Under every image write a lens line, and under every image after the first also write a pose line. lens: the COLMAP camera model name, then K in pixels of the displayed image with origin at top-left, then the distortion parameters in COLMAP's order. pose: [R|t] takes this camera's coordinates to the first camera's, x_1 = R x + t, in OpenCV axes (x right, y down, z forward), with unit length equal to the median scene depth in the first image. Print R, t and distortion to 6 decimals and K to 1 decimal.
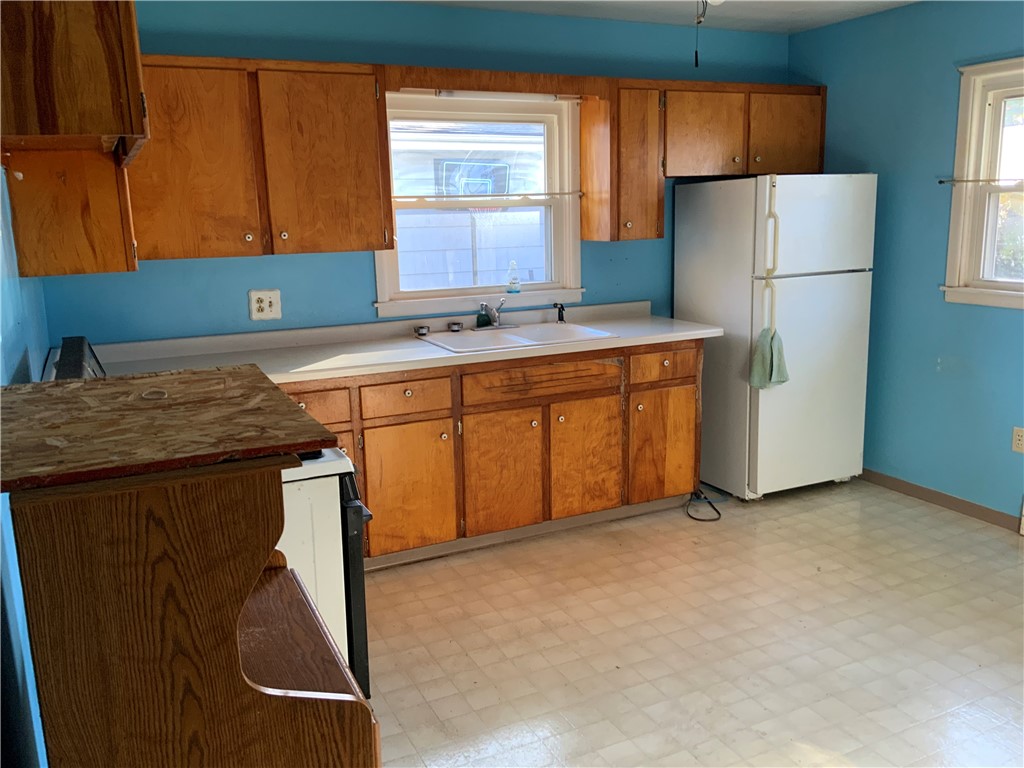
lens RADIAL K [[856.6, 0, 512.0], [0, 856.6, 384.0], [0, 0, 1]] dist [0.072863, 0.000403]
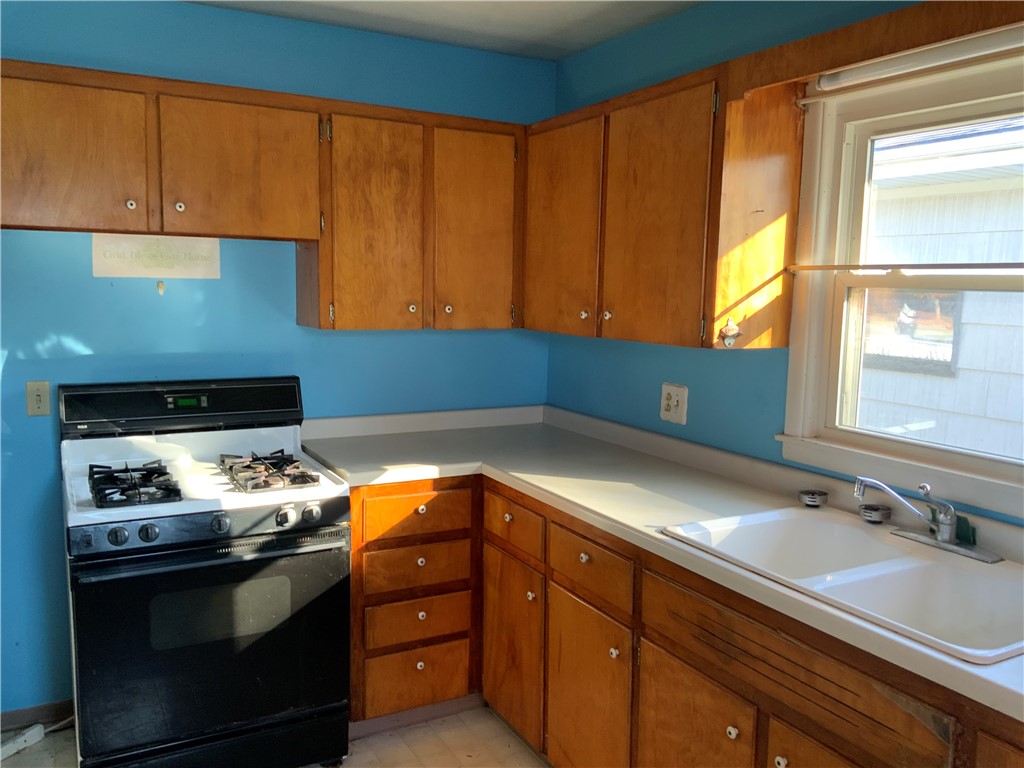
lens RADIAL K [[856.6, 0, 512.0], [0, 856.6, 384.0], [0, 0, 1]] dist [0.072863, 0.000403]
pose [[0.055771, 0.143358, -0.988098, 0.475721], [-0.221319, 0.966794, 0.127776, -0.178141], [0.973605, 0.211559, 0.085647, 0.800017]]
